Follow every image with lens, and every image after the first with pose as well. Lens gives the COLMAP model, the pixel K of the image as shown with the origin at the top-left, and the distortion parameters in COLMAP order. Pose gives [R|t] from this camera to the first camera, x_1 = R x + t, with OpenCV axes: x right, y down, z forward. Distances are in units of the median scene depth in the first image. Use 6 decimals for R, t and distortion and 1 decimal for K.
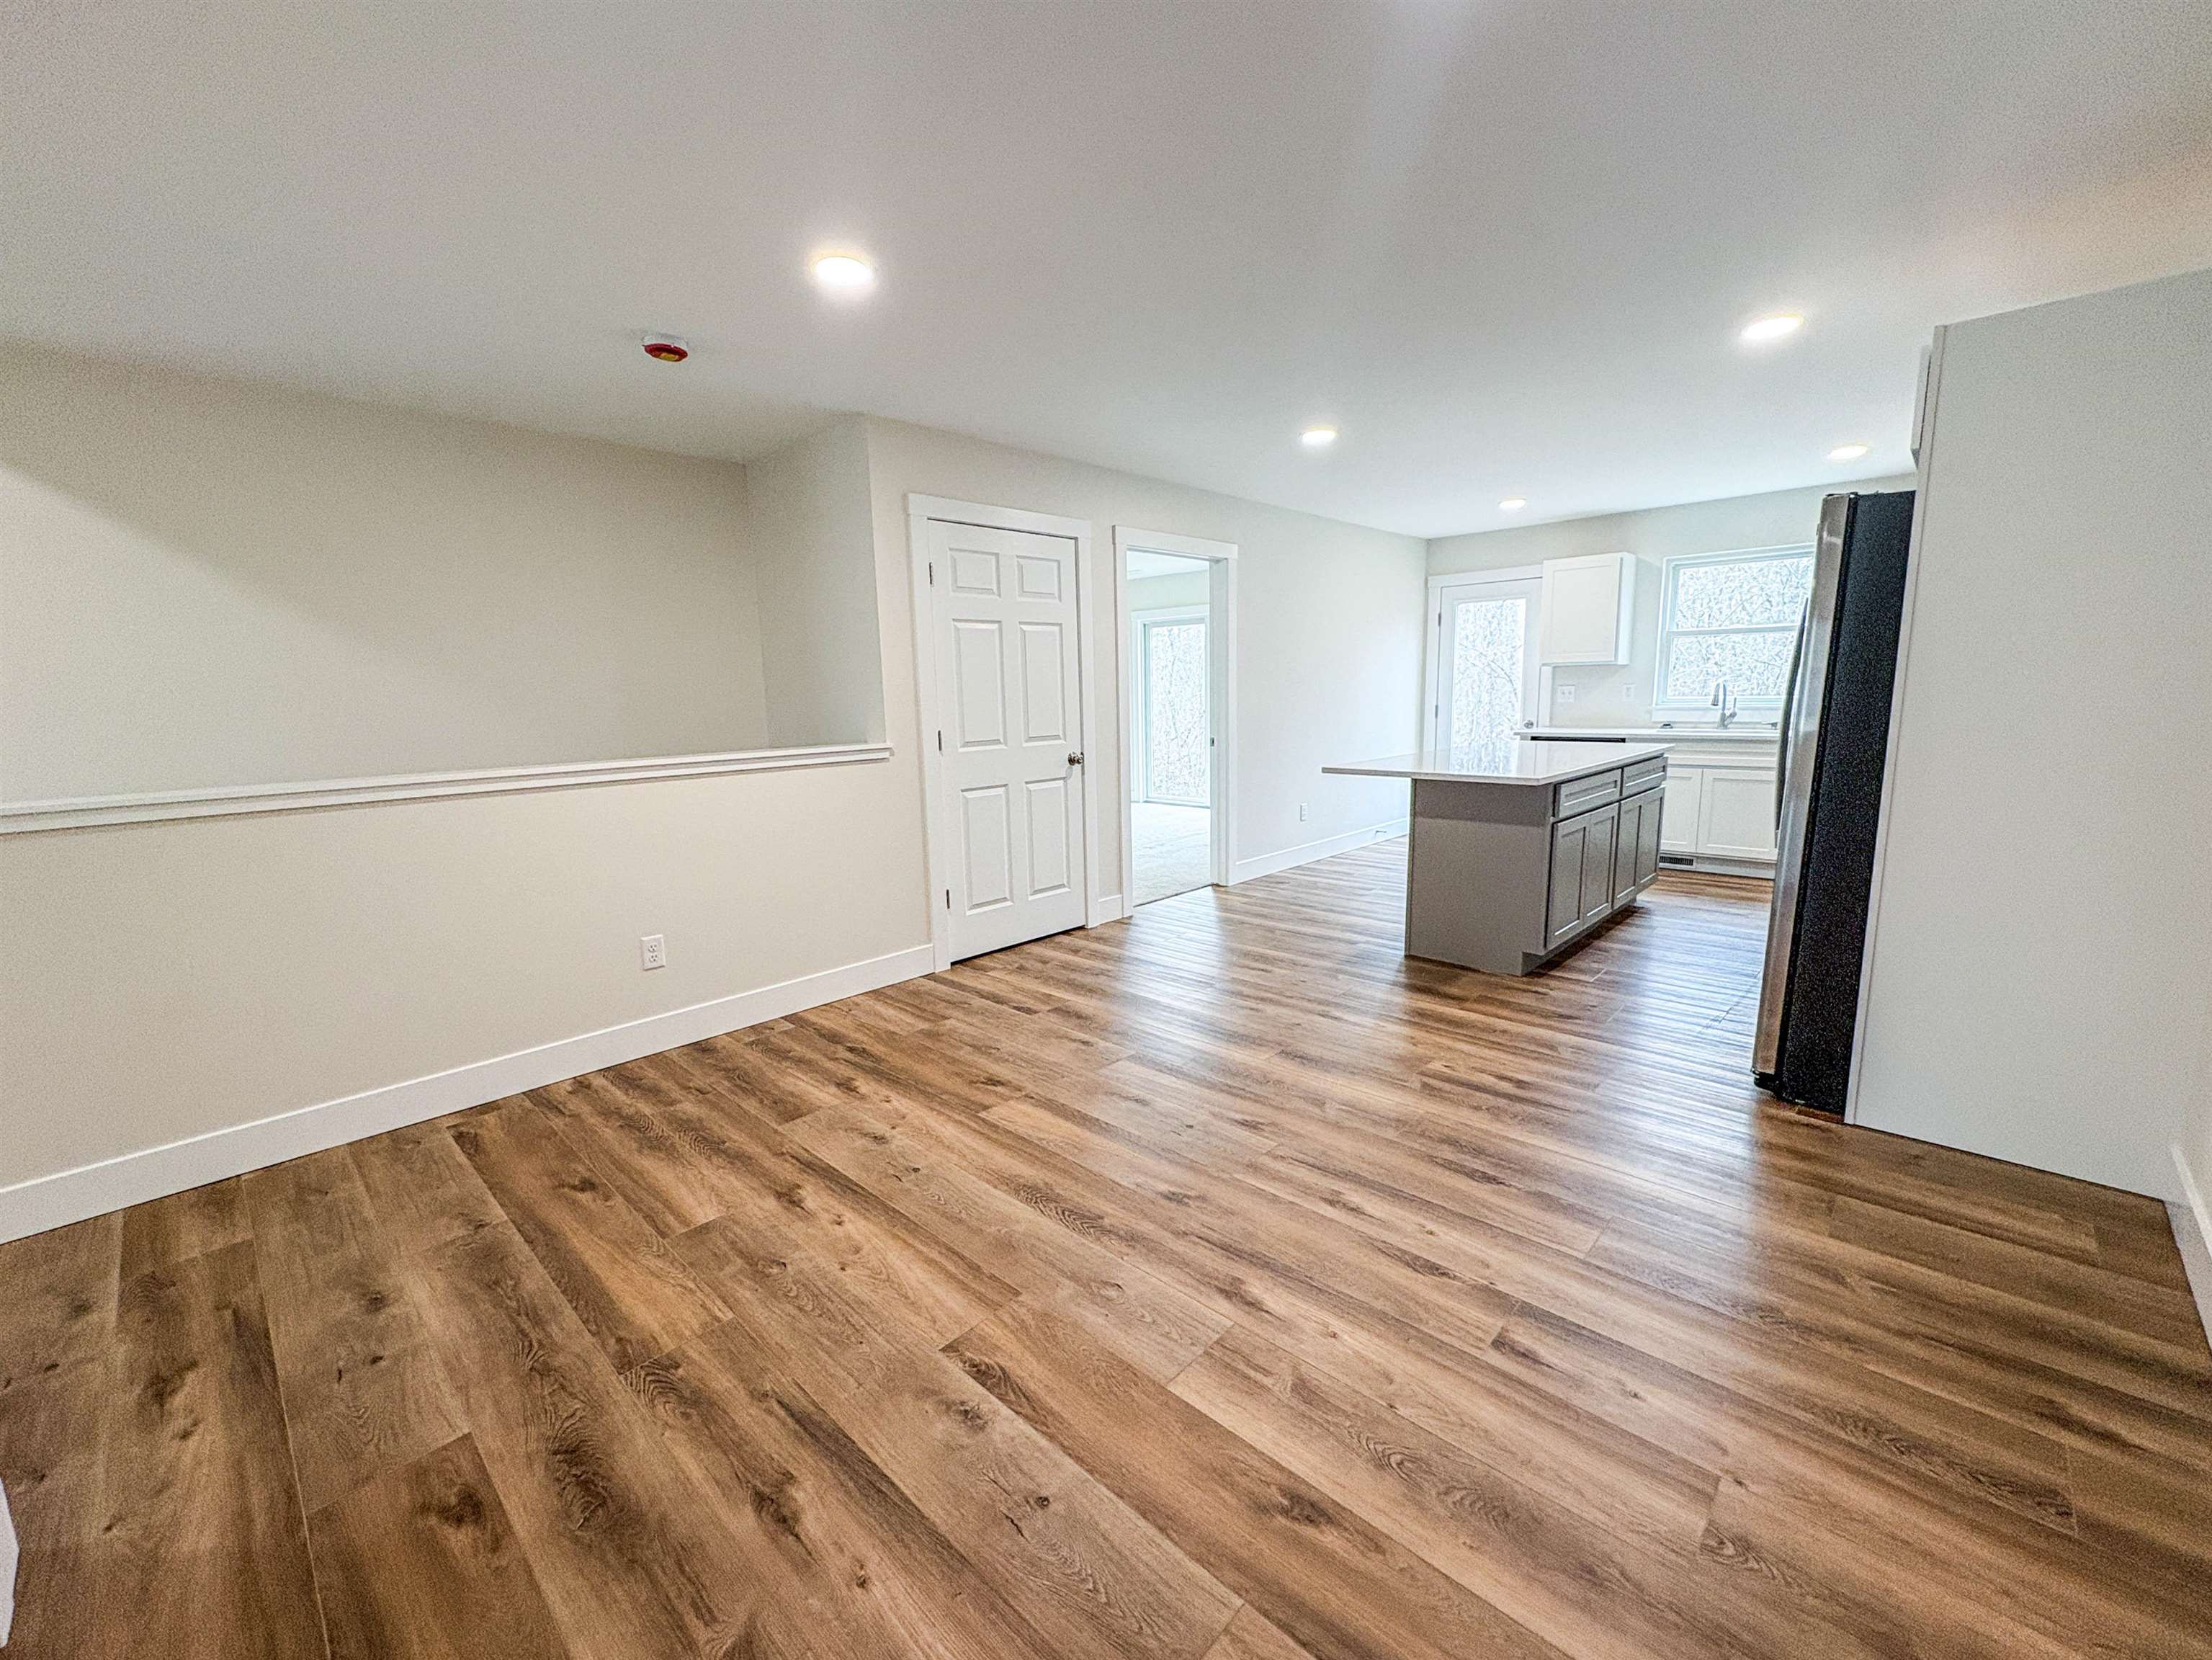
lens RADIAL K [[881.5, 0, 1122.8], [0, 881.5, 840.2], [0, 0, 1]] dist [0.001721, 0.000398]
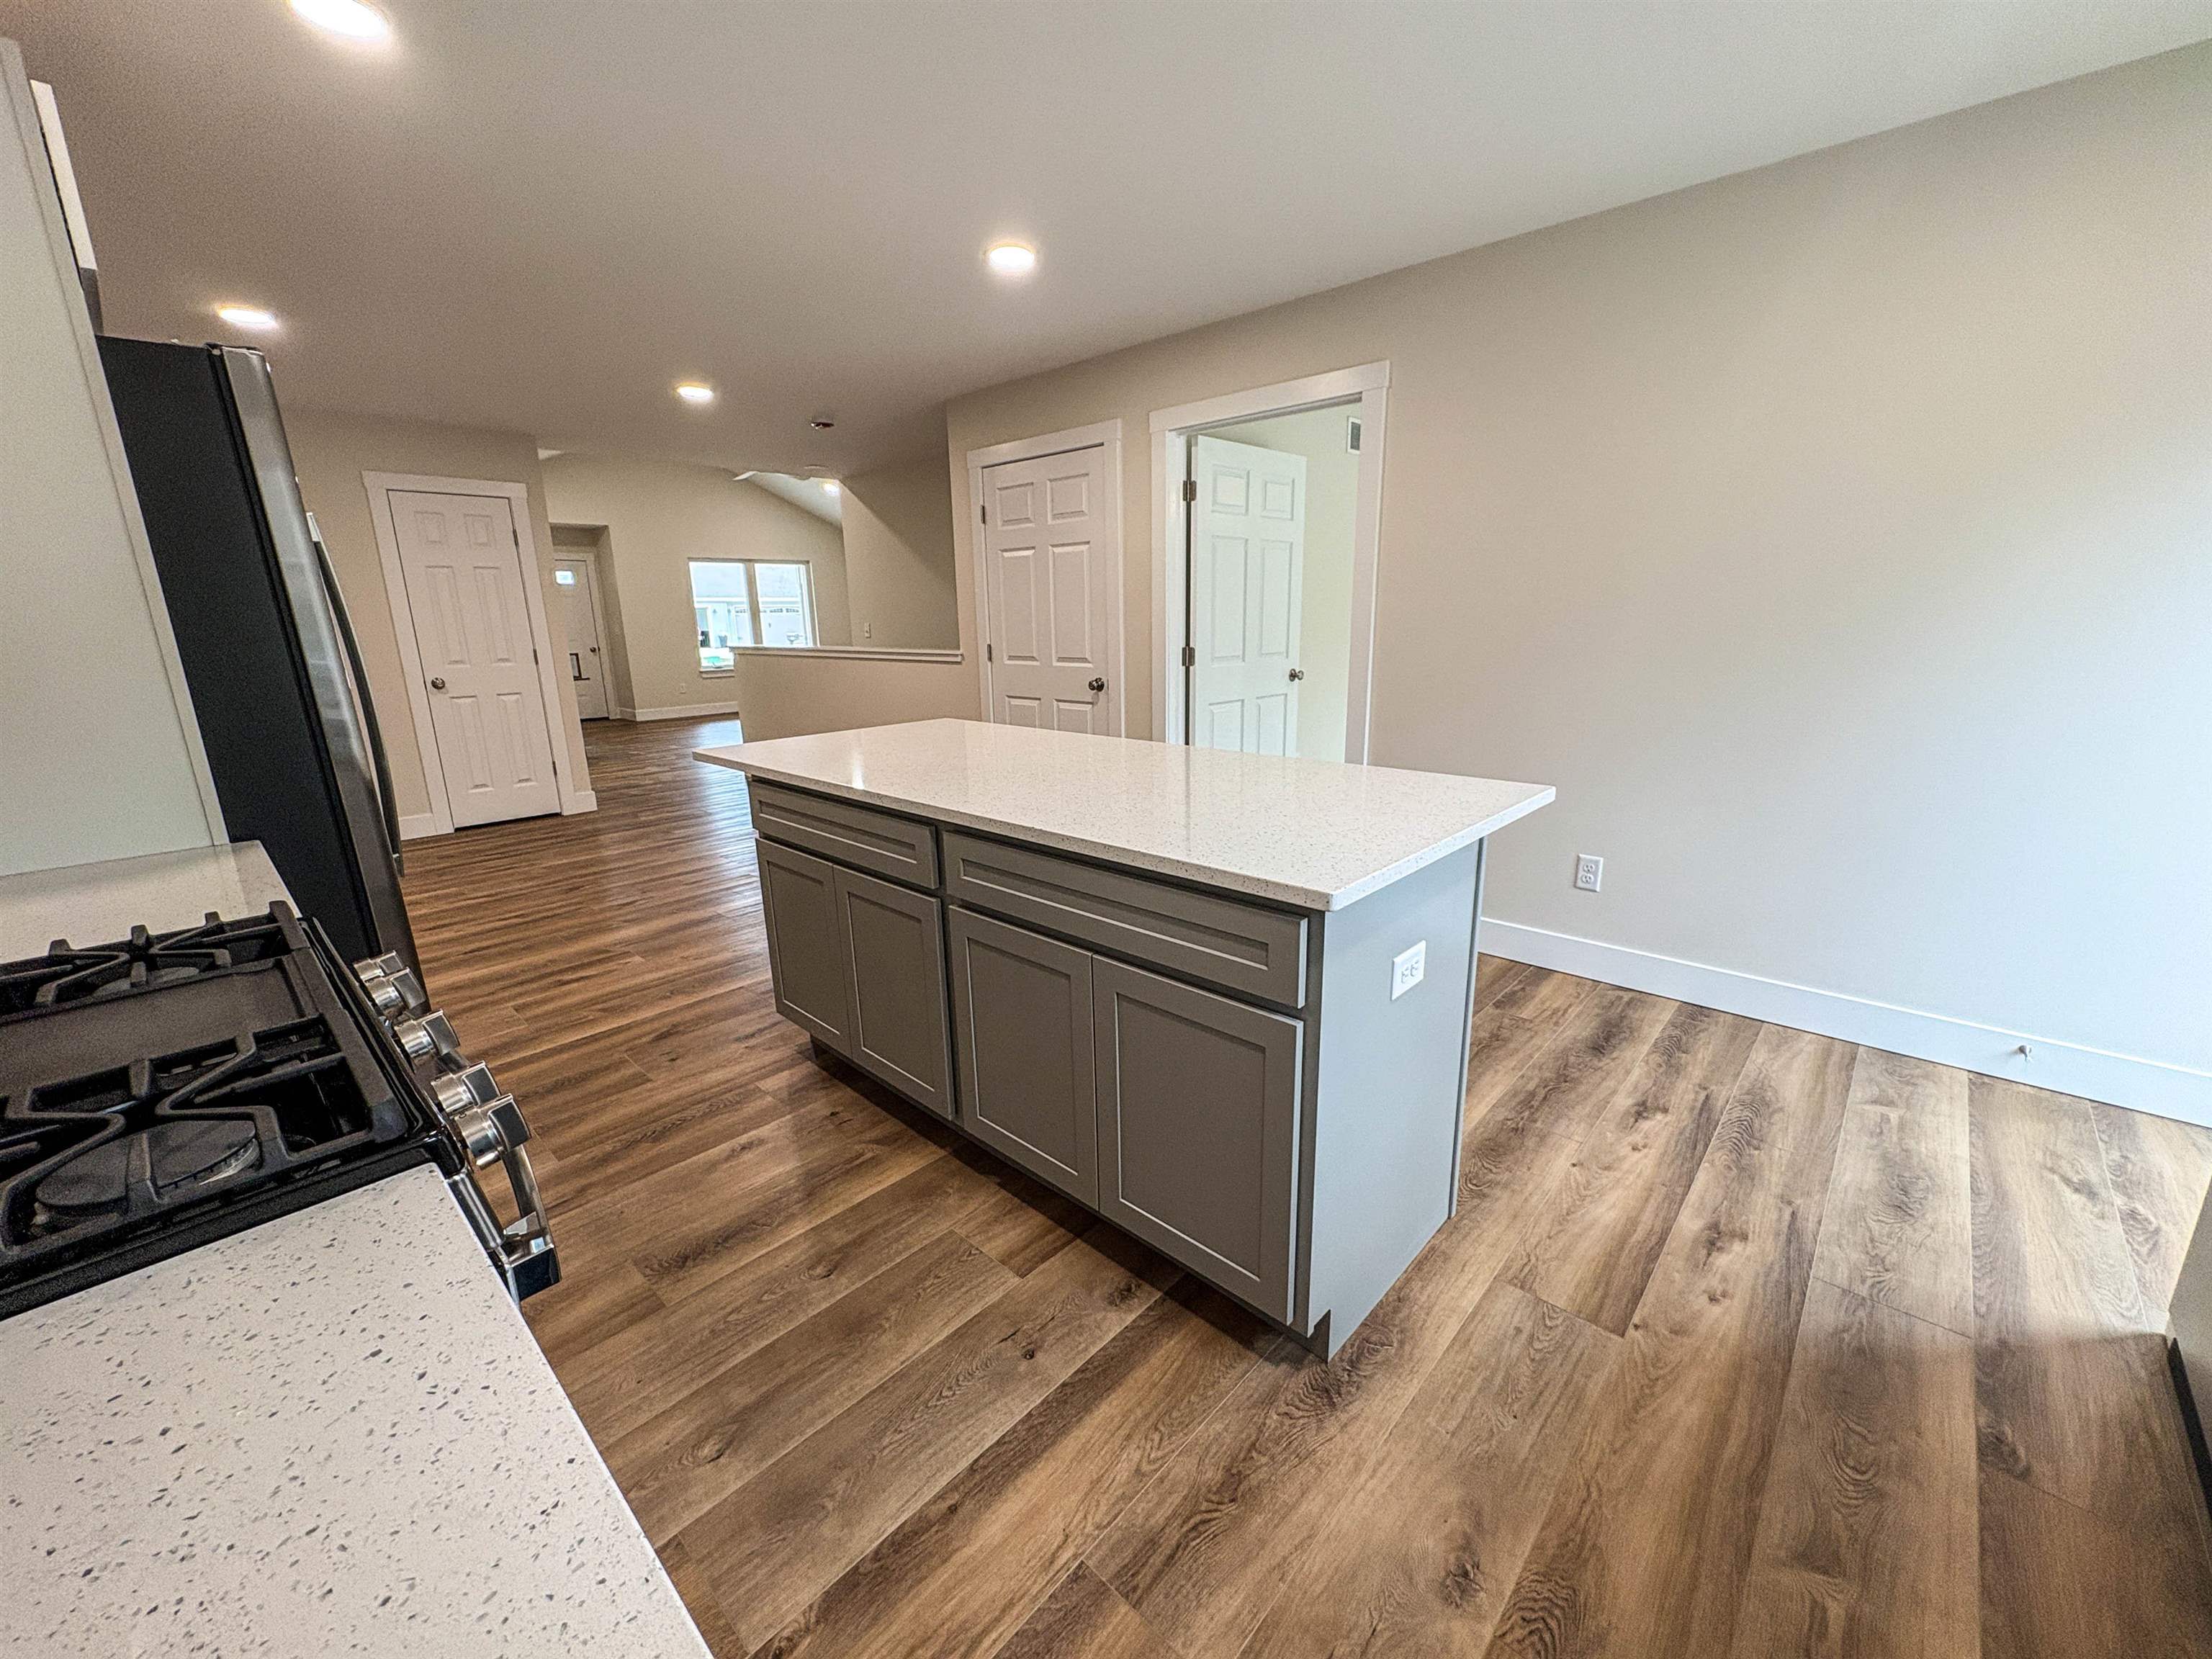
lens RADIAL K [[881.4, 0, 1126.7], [0, 881.4, 831.4], [0, 0, 1]] dist [0.001721, 0.000398]
pose [[0.015661, 0.264524, -0.964252, 1.076216], [-0.149457, 0.954155, 0.259327, -0.225584], [0.988644, 0.140053, 0.054478, 1.160831]]
